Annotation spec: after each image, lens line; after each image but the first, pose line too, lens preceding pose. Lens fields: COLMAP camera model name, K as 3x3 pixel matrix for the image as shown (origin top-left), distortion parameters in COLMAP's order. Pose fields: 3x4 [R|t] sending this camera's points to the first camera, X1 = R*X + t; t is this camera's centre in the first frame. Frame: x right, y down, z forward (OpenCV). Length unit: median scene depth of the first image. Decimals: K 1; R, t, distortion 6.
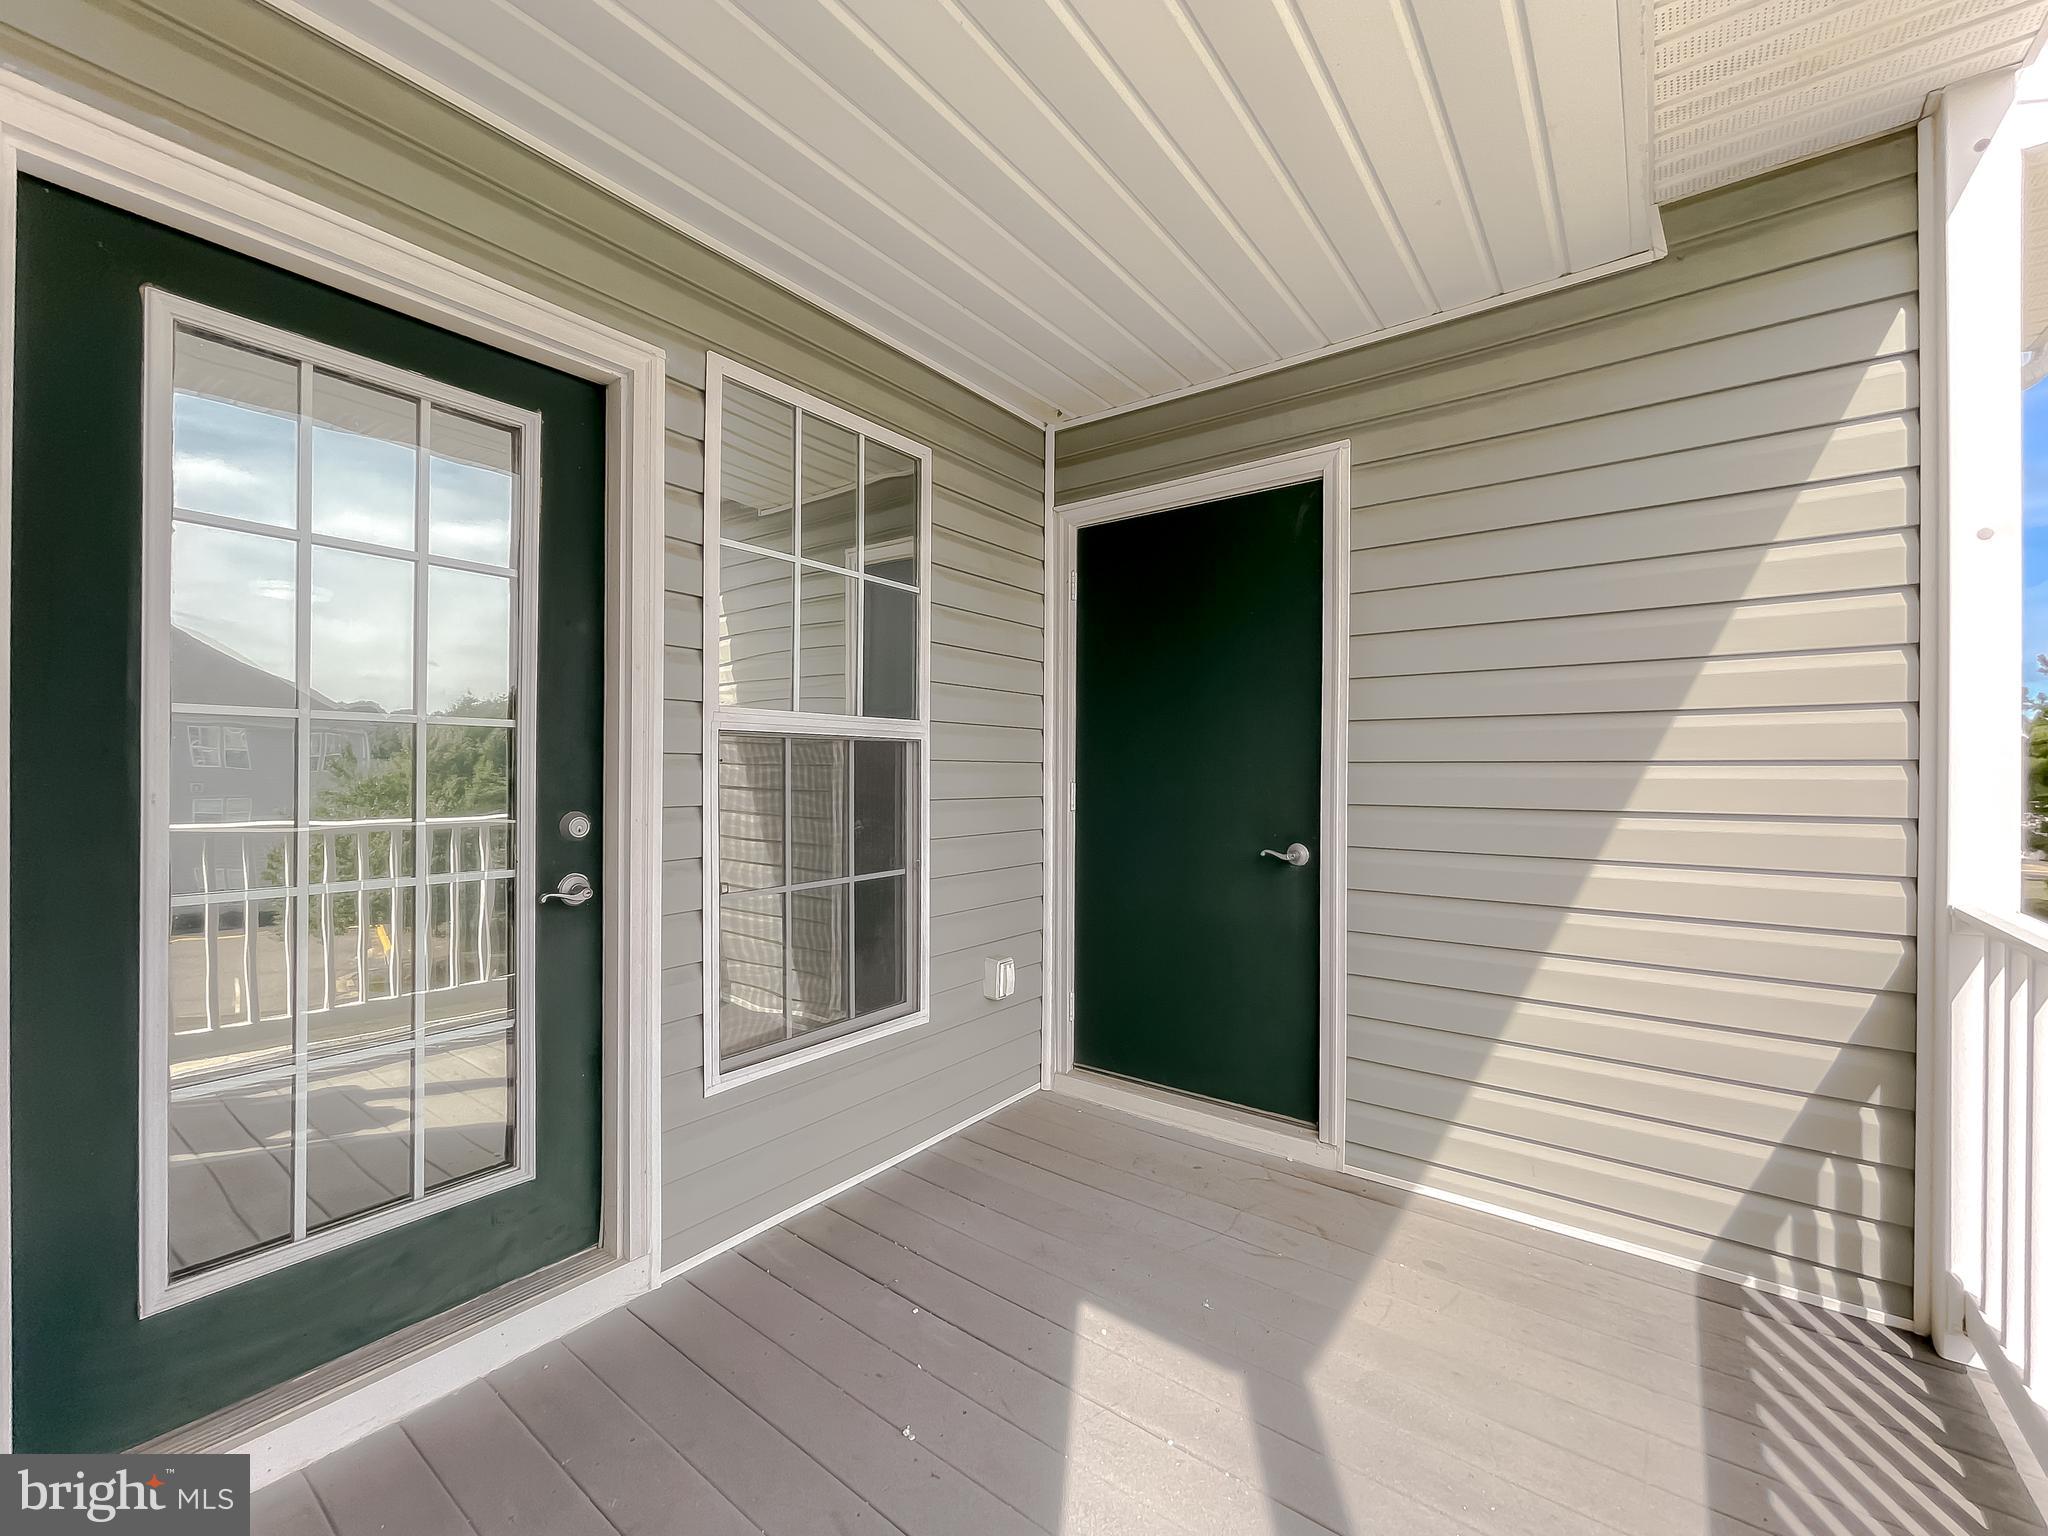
lens RADIAL K [[849.8, 0, 1015.7], [0, 849.8, 774.0], [0, 0, 1]] dist [-0.002576, 0.000225]
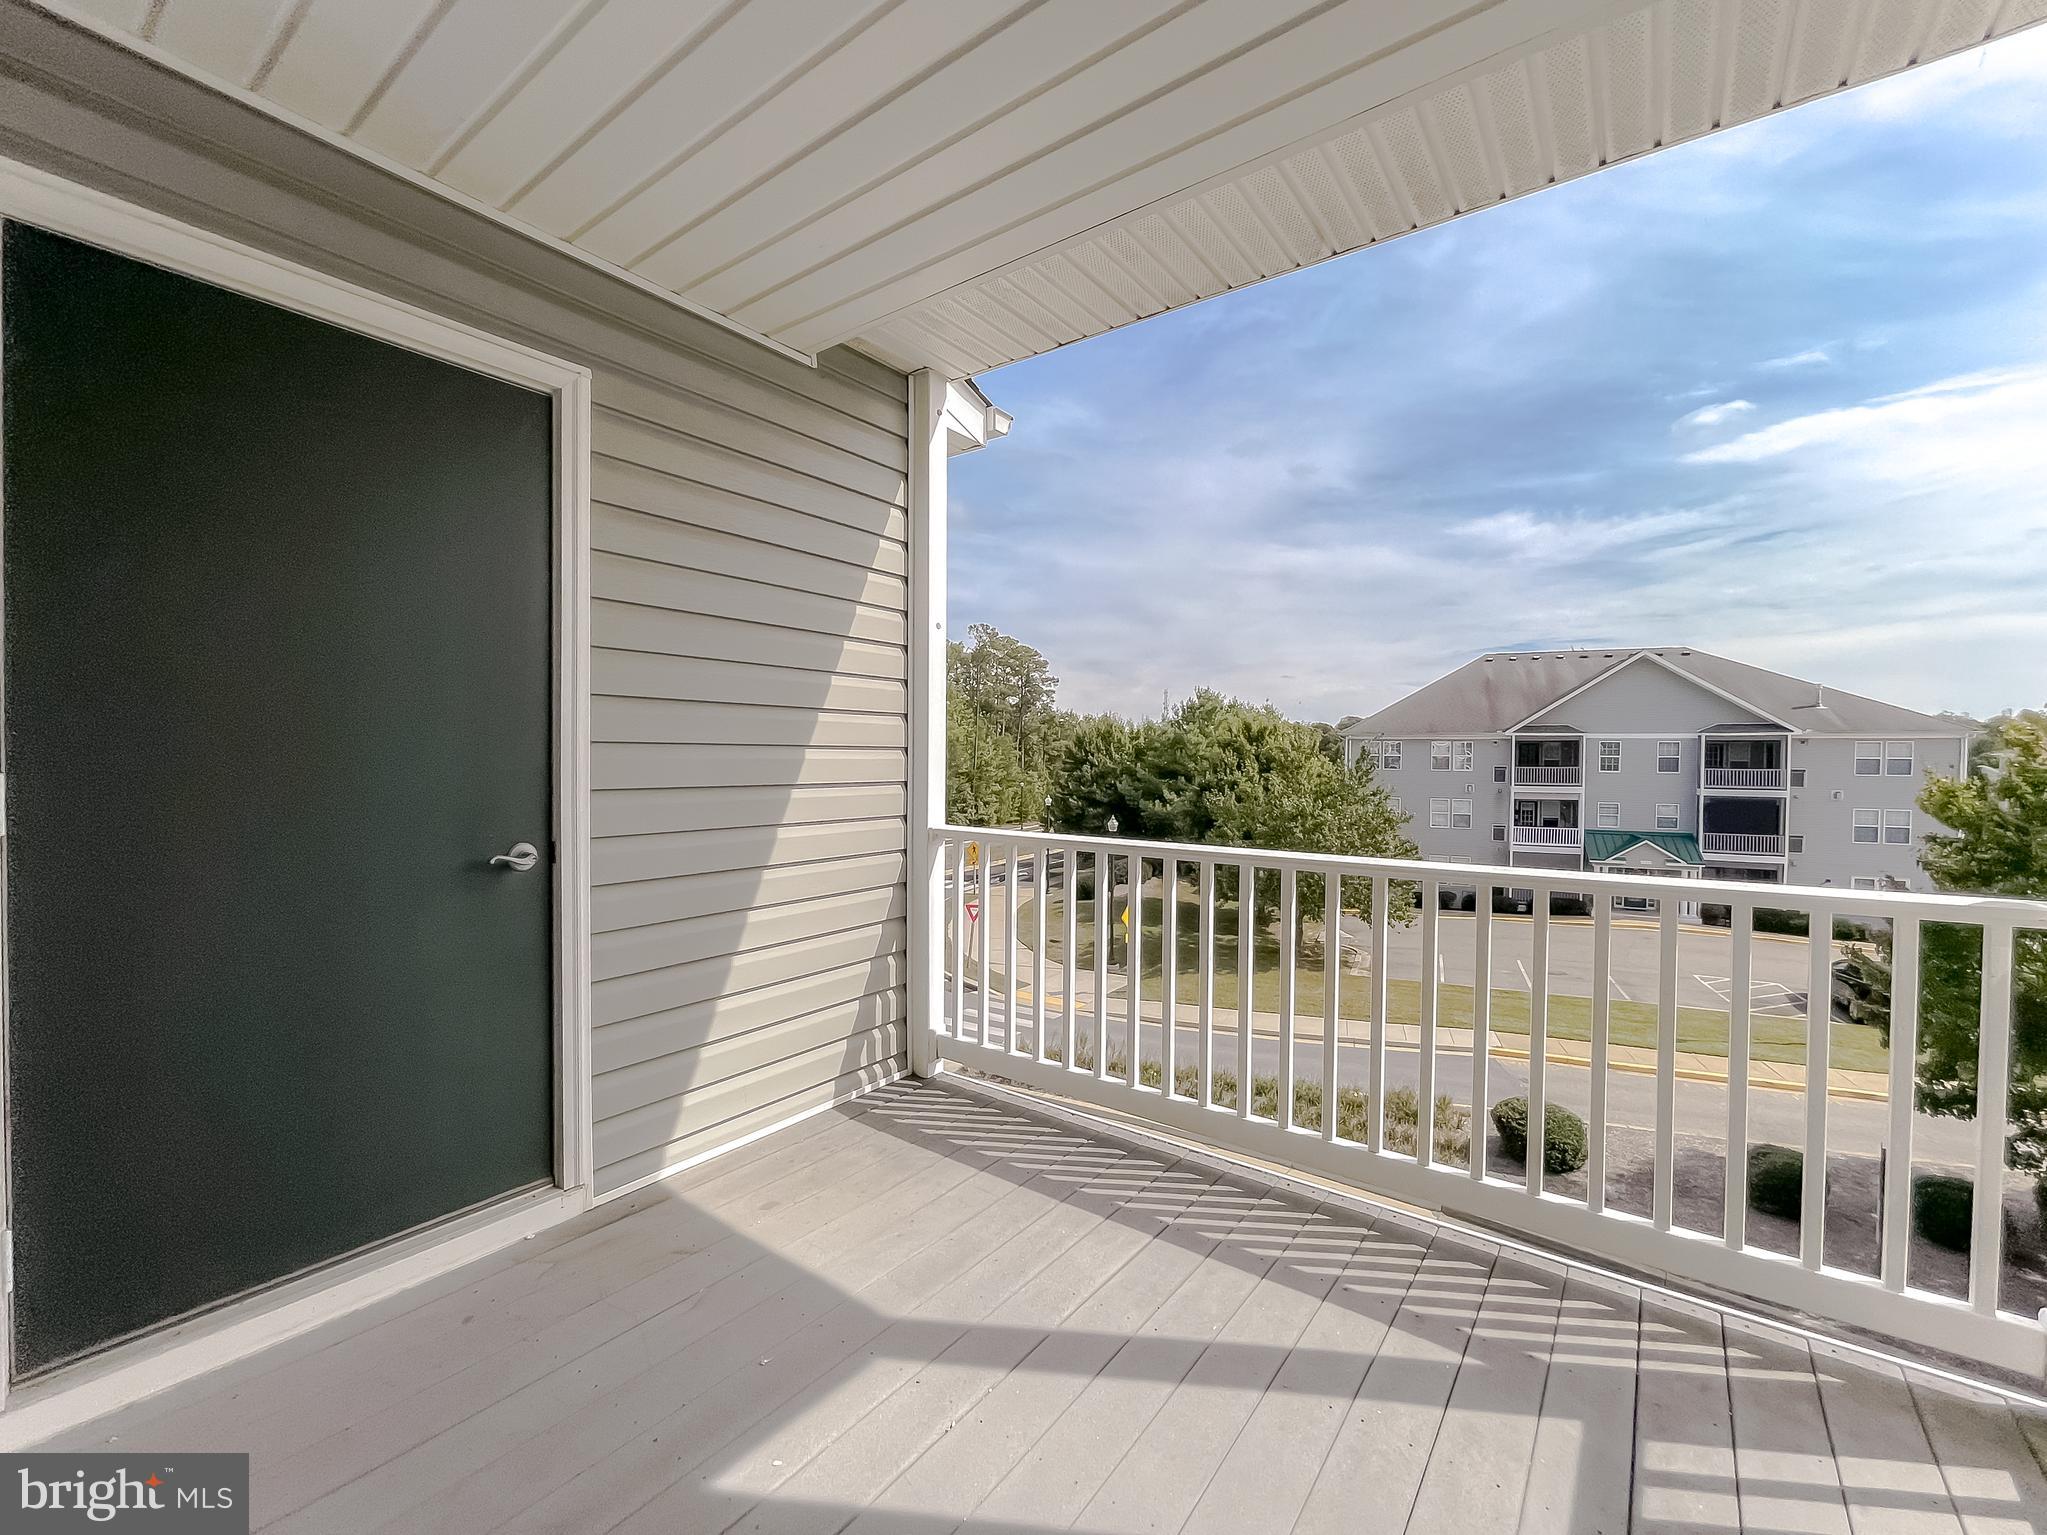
lens RADIAL K [[849.4, 0, 1015.2], [0, 849.4, 773.5], [0, 0, 1]] dist [-0.002576, 0.000225]
pose [[-0.007263, -0.023177, 0.999705, -0.604140], [-0.001931, 0.999730, 0.023164, -0.003028], [-0.999972, -0.001763, -0.007305, 0.708975]]
